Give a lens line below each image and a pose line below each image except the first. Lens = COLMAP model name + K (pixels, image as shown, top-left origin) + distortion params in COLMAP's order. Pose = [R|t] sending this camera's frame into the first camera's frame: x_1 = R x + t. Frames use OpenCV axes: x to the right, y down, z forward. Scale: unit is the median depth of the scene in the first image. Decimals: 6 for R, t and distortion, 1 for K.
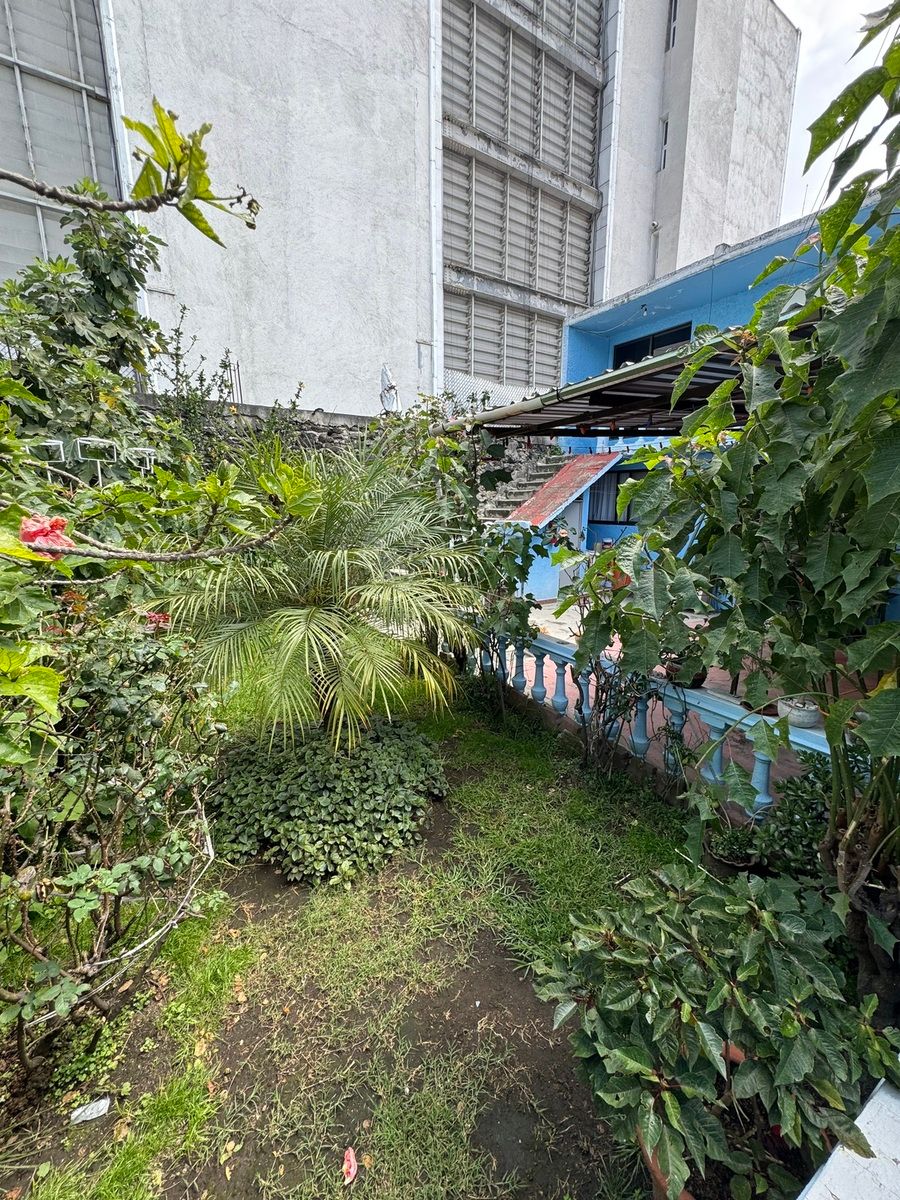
lens RADIAL K [[476.1, 0, 451.1], [0, 476.1, 602.0], [0, 0, 1]] dist [-0.004673, 0.000053]
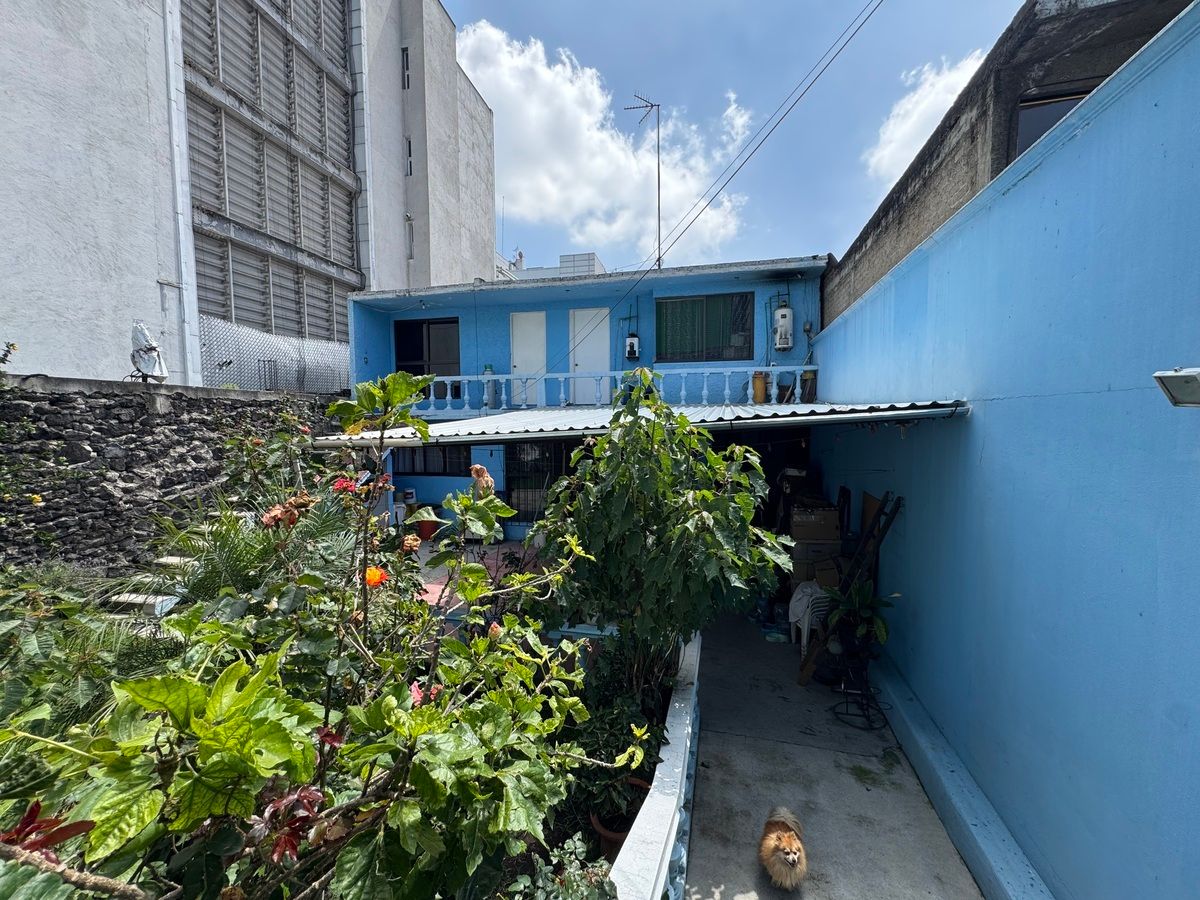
lens RADIAL K [[476.1, 0, 602.2], [0, 476.1, 452.3], [0, 0, 1]] dist [-0.004673, 0.000053]
pose [[0.709180, -0.050396, 0.703224, -0.111765], [0.149670, 0.985469, -0.080315, -0.053179], [-0.688958, 0.162209, 0.706417, -0.095646]]
